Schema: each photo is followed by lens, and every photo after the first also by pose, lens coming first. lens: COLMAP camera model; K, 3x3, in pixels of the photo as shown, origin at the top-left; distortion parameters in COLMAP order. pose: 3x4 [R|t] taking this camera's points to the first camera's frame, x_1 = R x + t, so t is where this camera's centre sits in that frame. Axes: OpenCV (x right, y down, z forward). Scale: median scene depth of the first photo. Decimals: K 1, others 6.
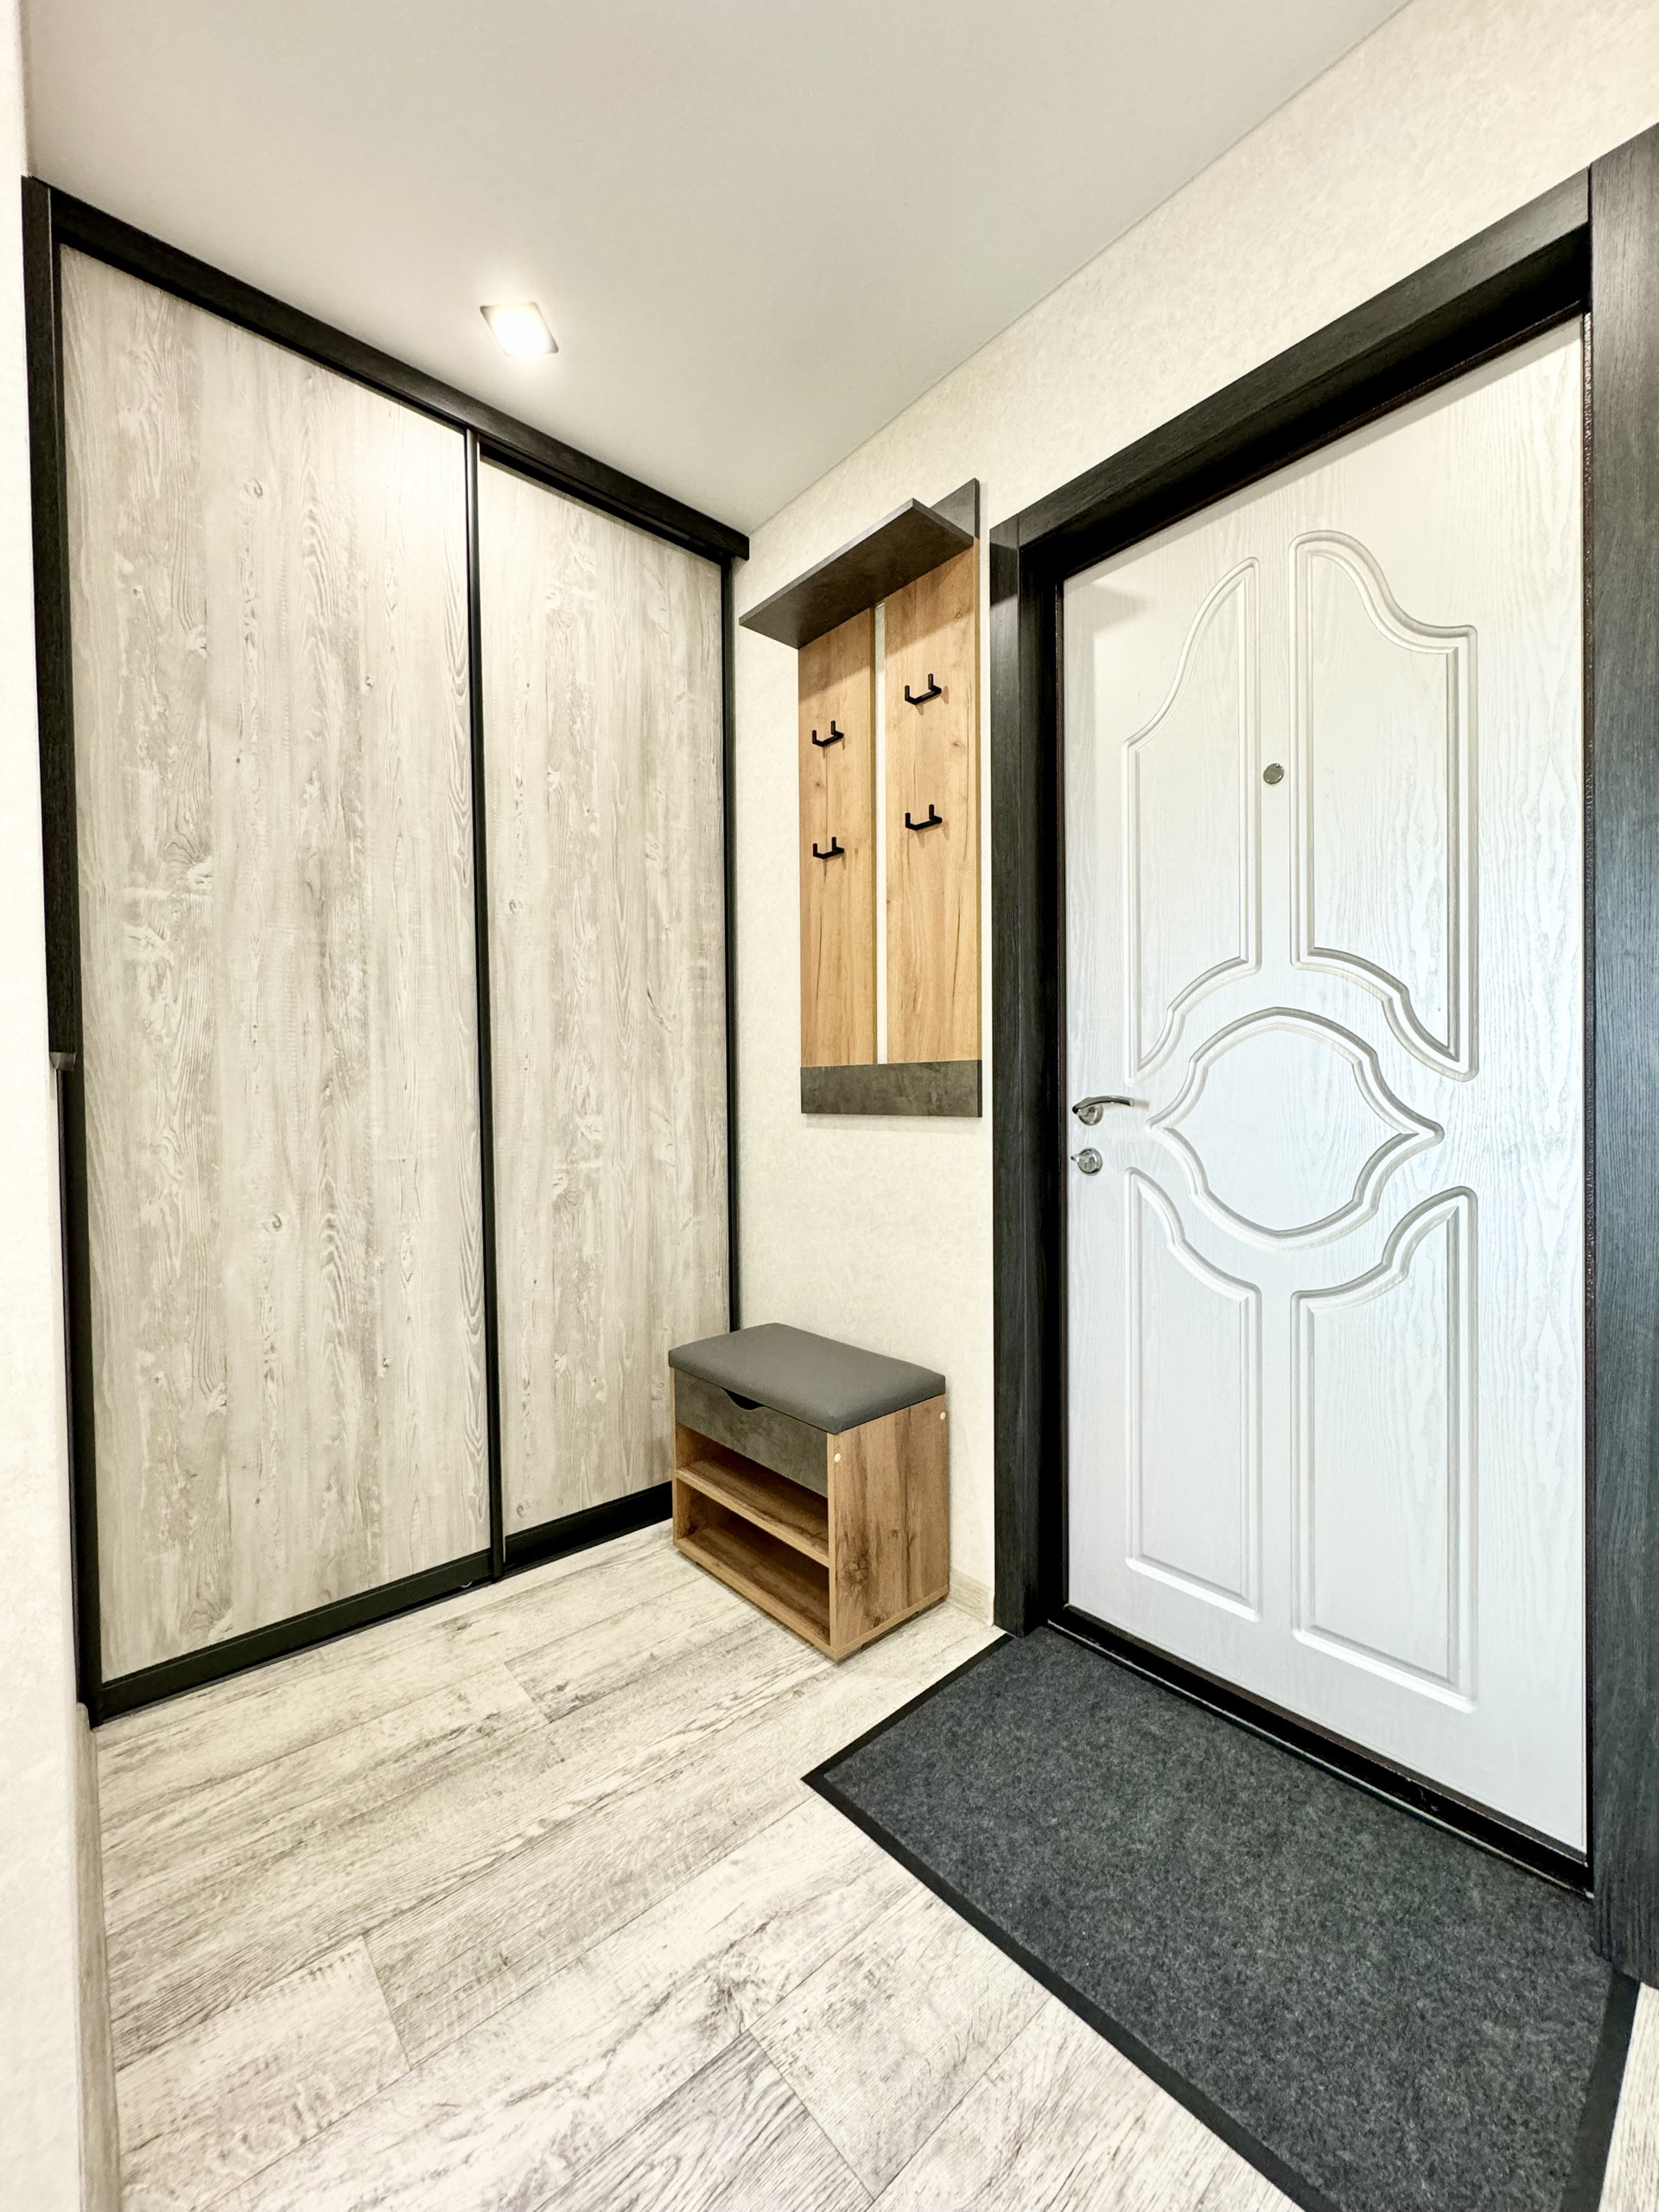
lens RADIAL K [[885.7, 0, 841.6], [0, 885.7, 1106.4], [0, 0, 1]] dist [-0.002130, 0.000802]
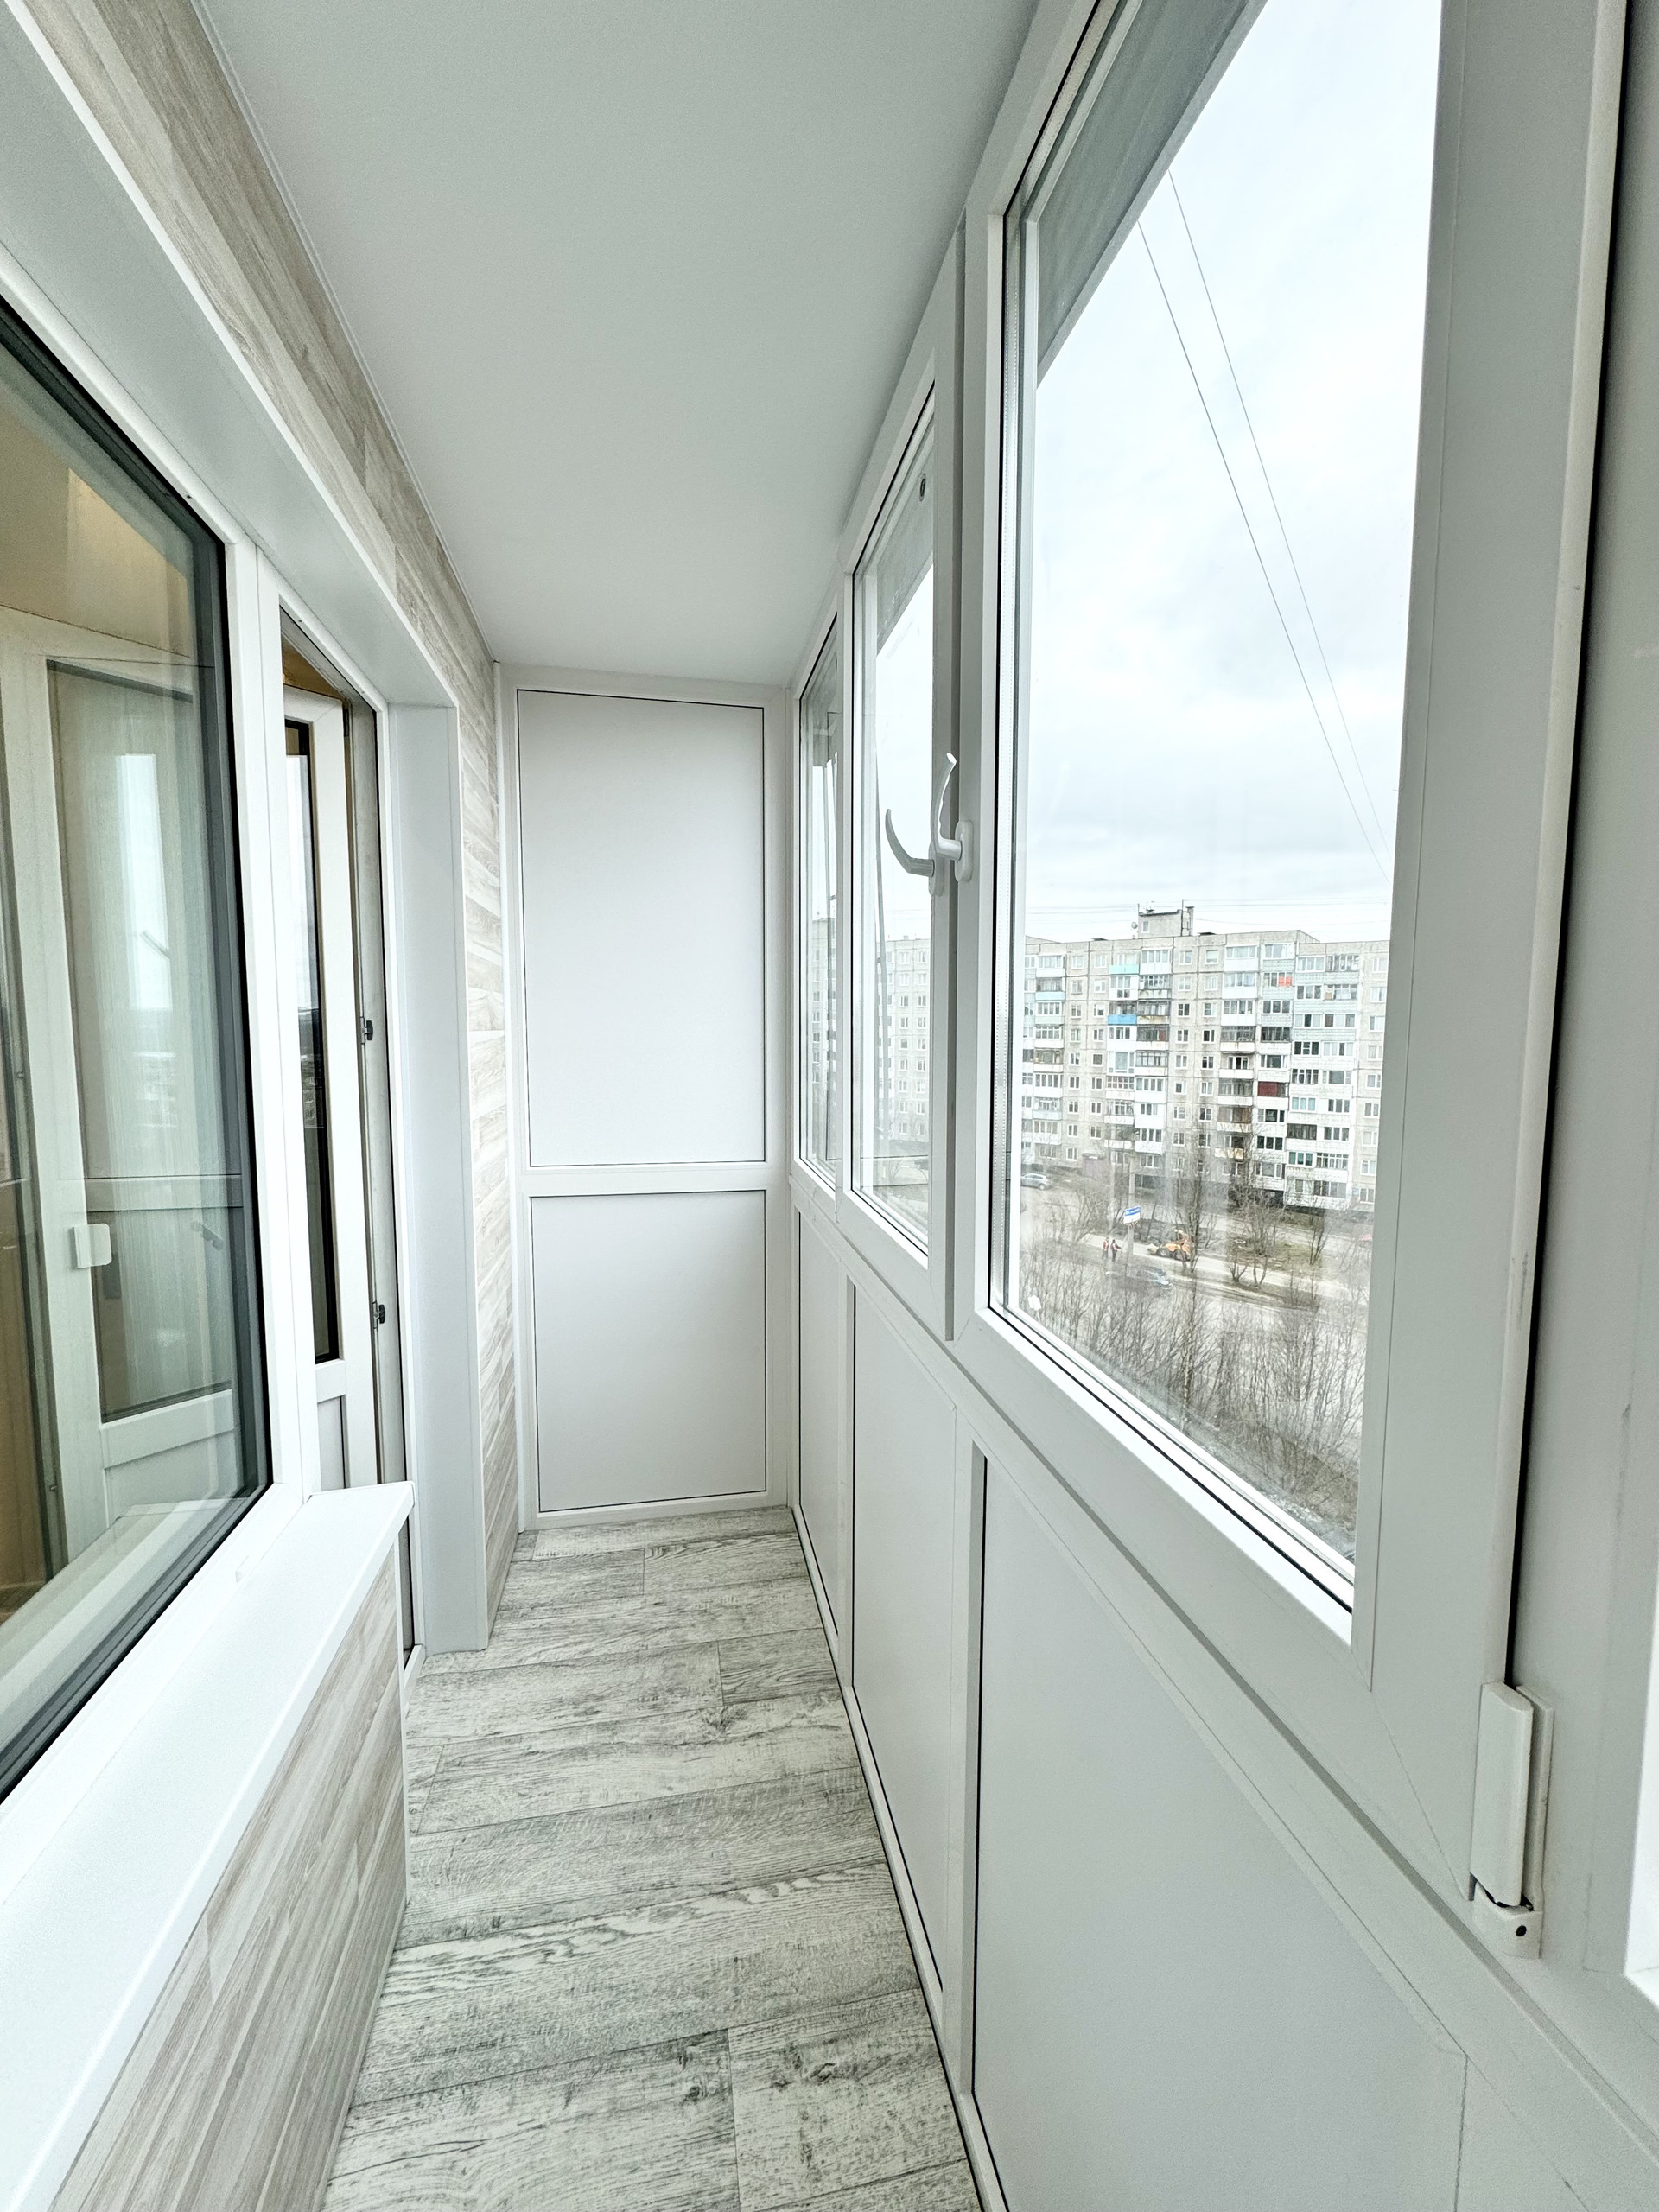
lens RADIAL K [[885.7, 0, 823.3], [0, 885.7, 1107.6], [0, 0, 1]] dist [-0.002130, 0.000802]
pose [[-0.855957, -0.038385, 0.515620, -1.019435], [0.010461, 0.995751, 0.091494, -0.341648], [-0.516941, 0.083709, -0.851918, 2.004757]]
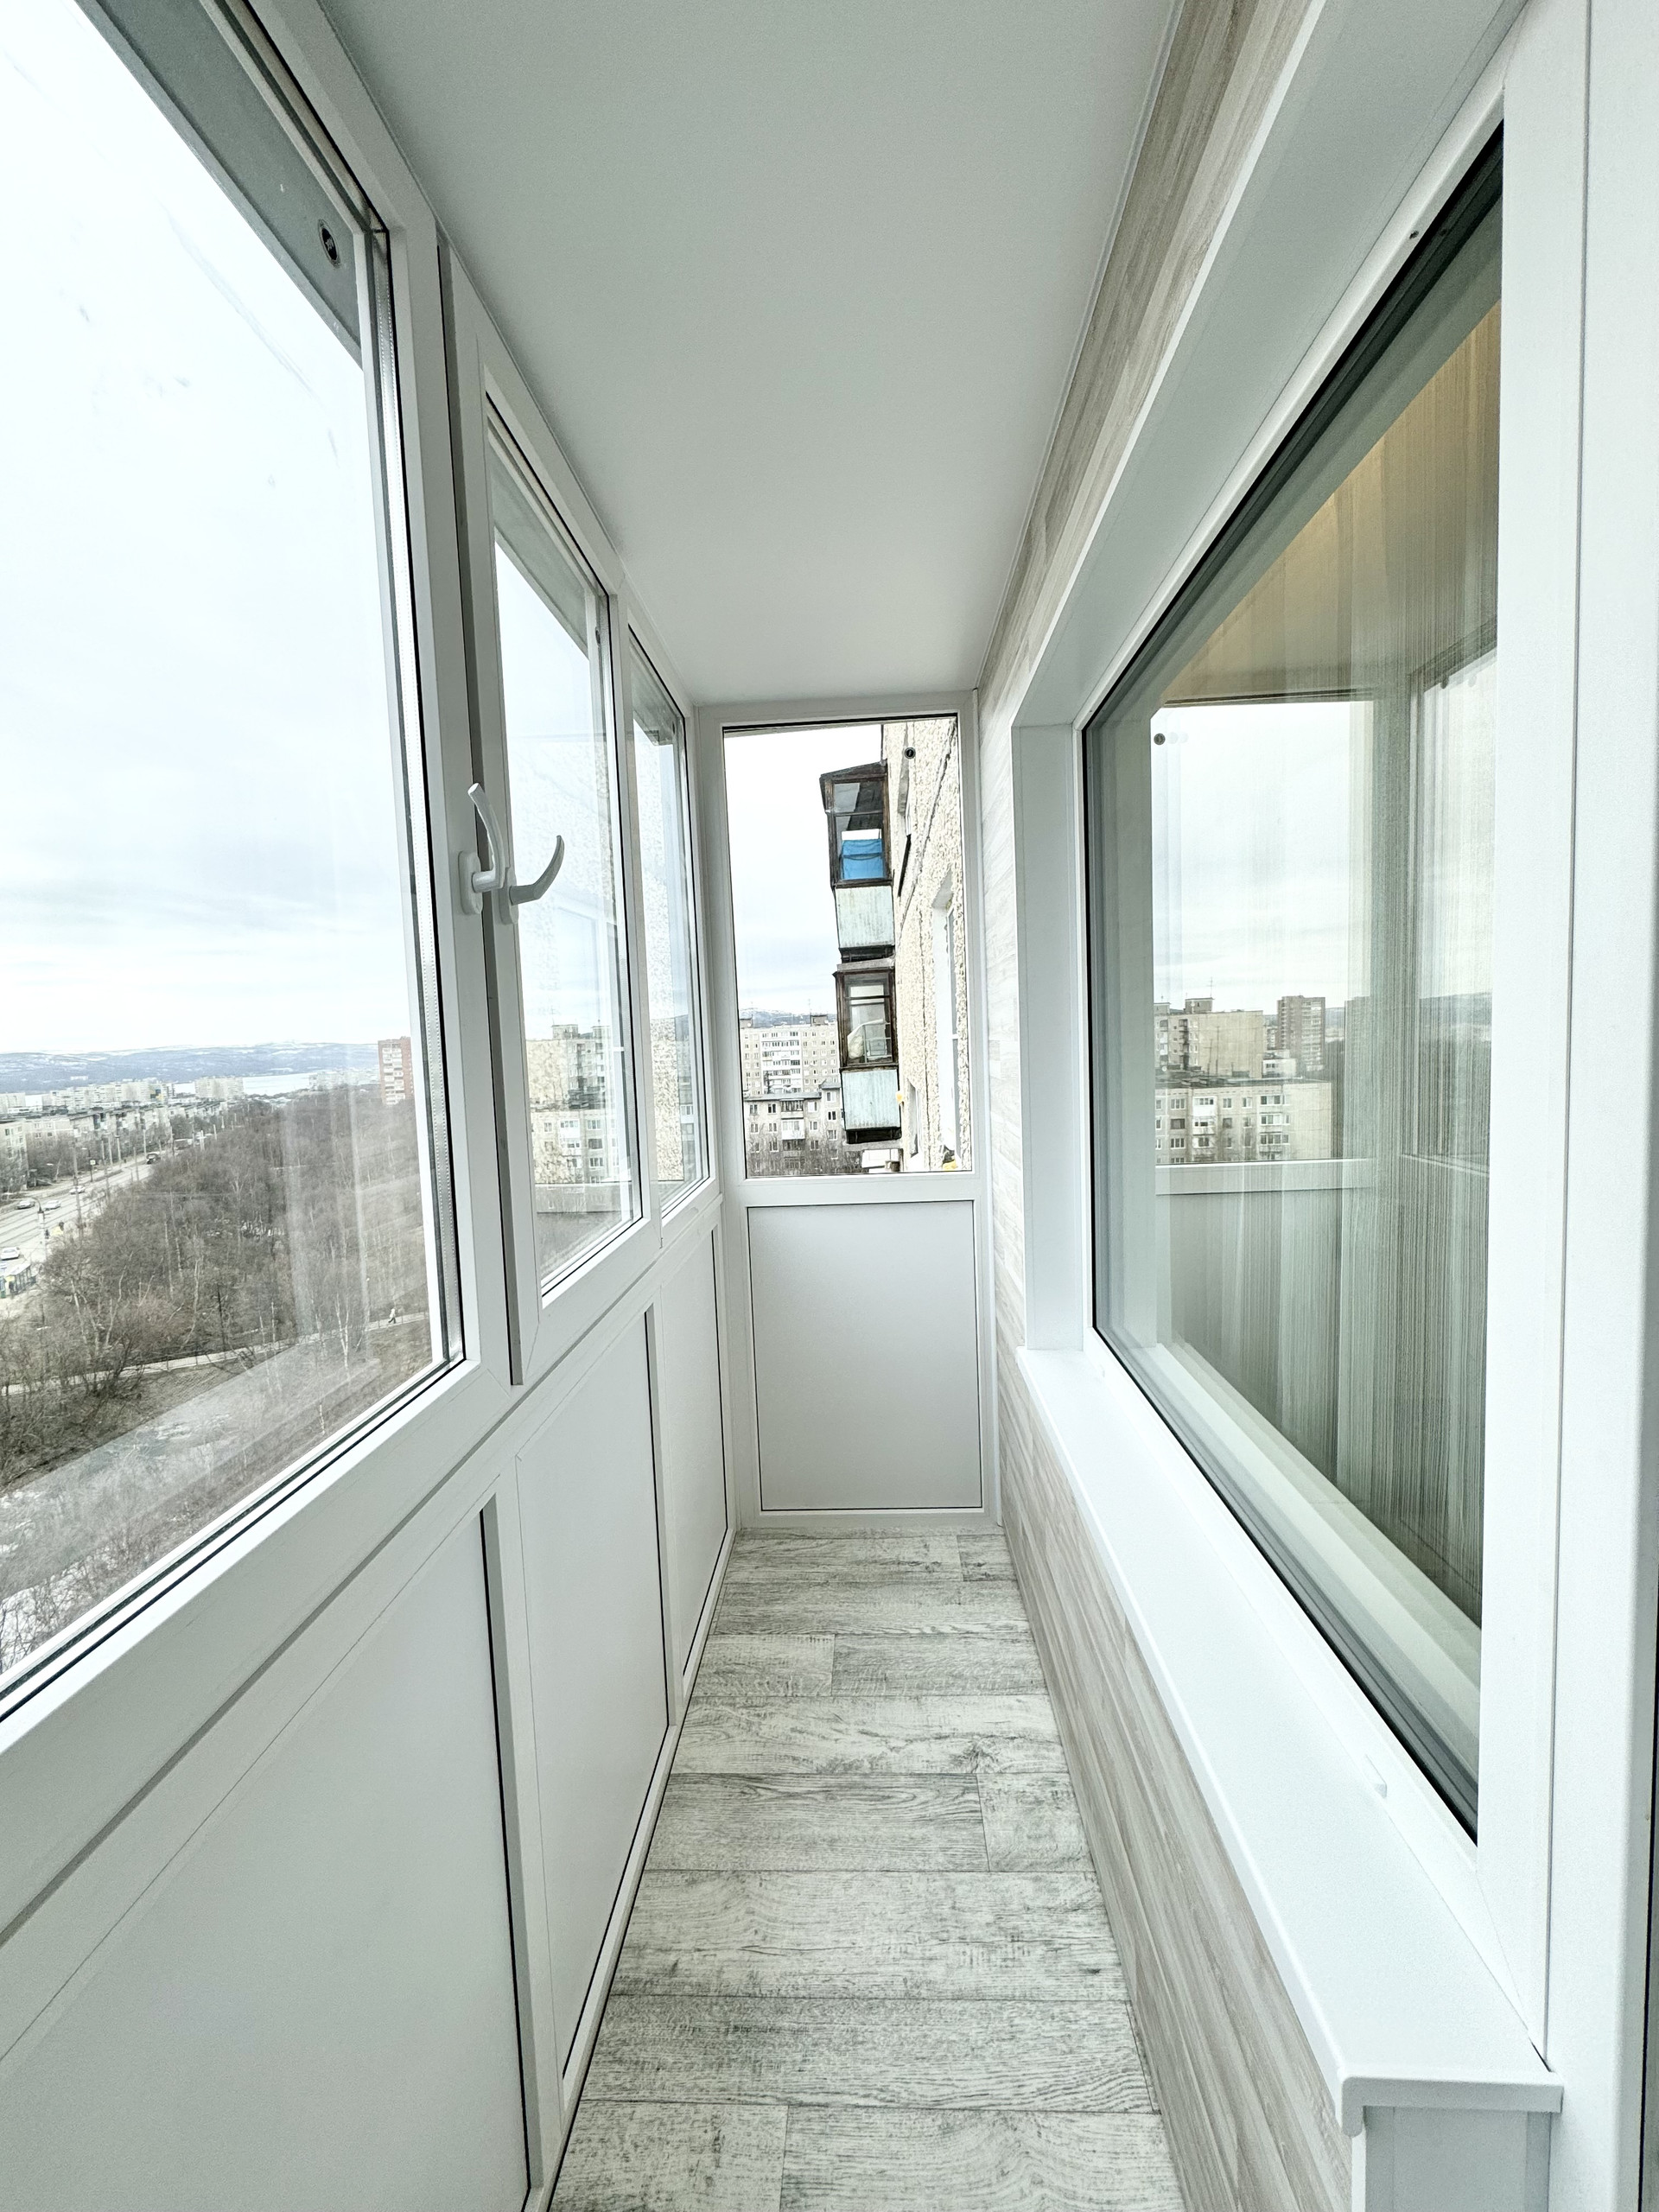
lens RADIAL K [[885.7, 0, 842.2], [0, 885.7, 1115.6], [0, 0, 1]] dist [-0.002130, 0.000802]
pose [[0.723102, 0.036534, -0.689775, 0.720235], [0.026649, 0.996381, 0.080710, -0.336045], [0.690227, -0.076743, 0.719511, -0.286227]]
